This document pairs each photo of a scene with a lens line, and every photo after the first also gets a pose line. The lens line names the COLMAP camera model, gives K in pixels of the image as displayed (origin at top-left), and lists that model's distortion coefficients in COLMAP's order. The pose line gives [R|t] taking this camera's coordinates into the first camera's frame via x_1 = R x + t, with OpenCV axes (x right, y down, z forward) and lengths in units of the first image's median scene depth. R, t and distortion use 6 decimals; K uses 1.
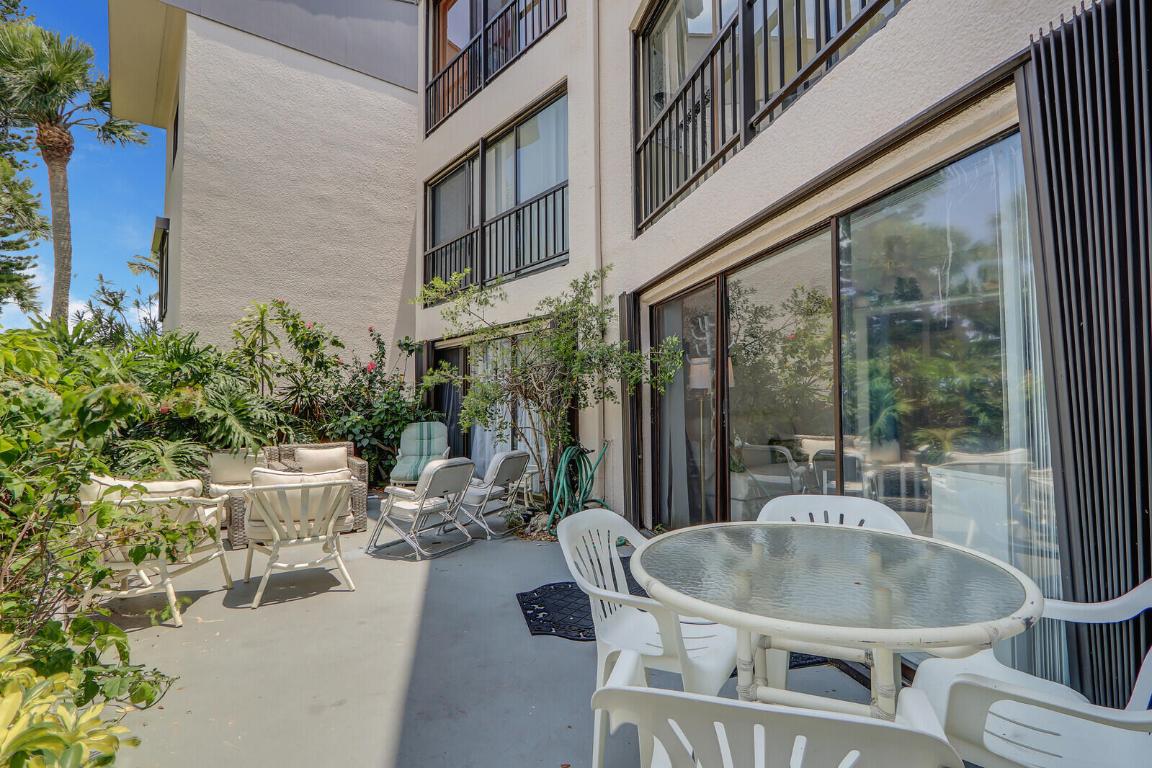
lens RADIAL K [[544.9, 0, 595.3], [0, 544.9, 386.0], [0, 0, 1]] dist [-0.038828, 0.000270]
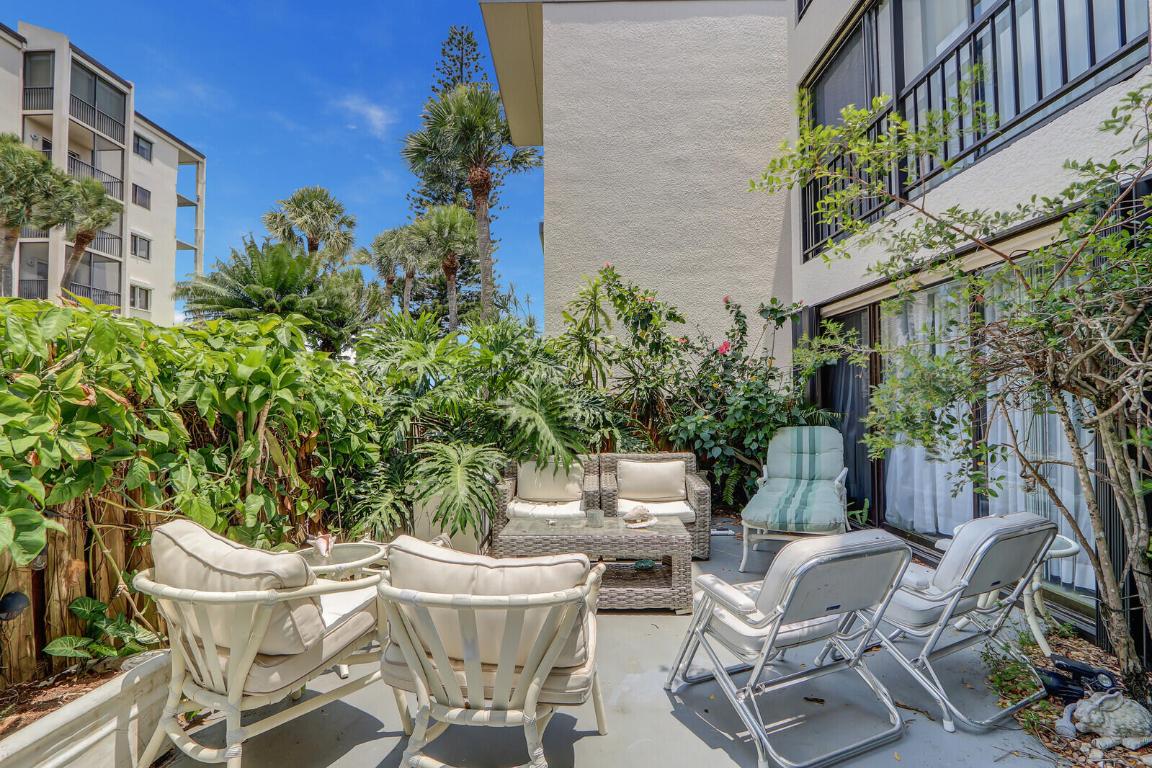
lens RADIAL K [[545.3, 0, 556.2], [0, 545.3, 384.6], [0, 0, 1]] dist [-0.001123, 0.000201]
pose [[0.726932, -0.015940, -0.686524, -0.082879], [0.024656, 0.999692, 0.002896, 0.007209], [0.686267, -0.019032, 0.727101, 0.328662]]
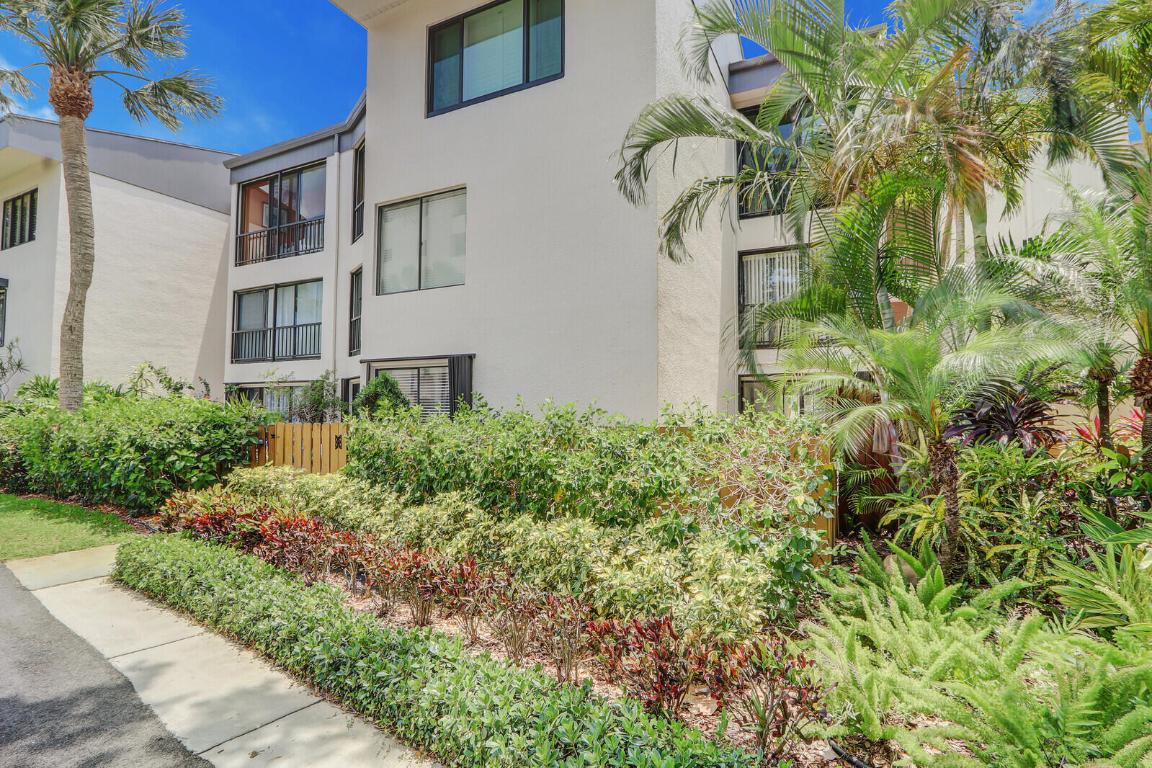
lens RADIAL K [[545.3, 0, 556.2], [0, 545.3, 384.6], [0, 0, 1]] dist [-0.001123, 0.000201]
pose [[0.933865, 0.035762, 0.355833, 0.057849], [-0.030958, 0.999337, -0.019187, -0.092196], [-0.356283, 0.006903, 0.934352, -1.329539]]
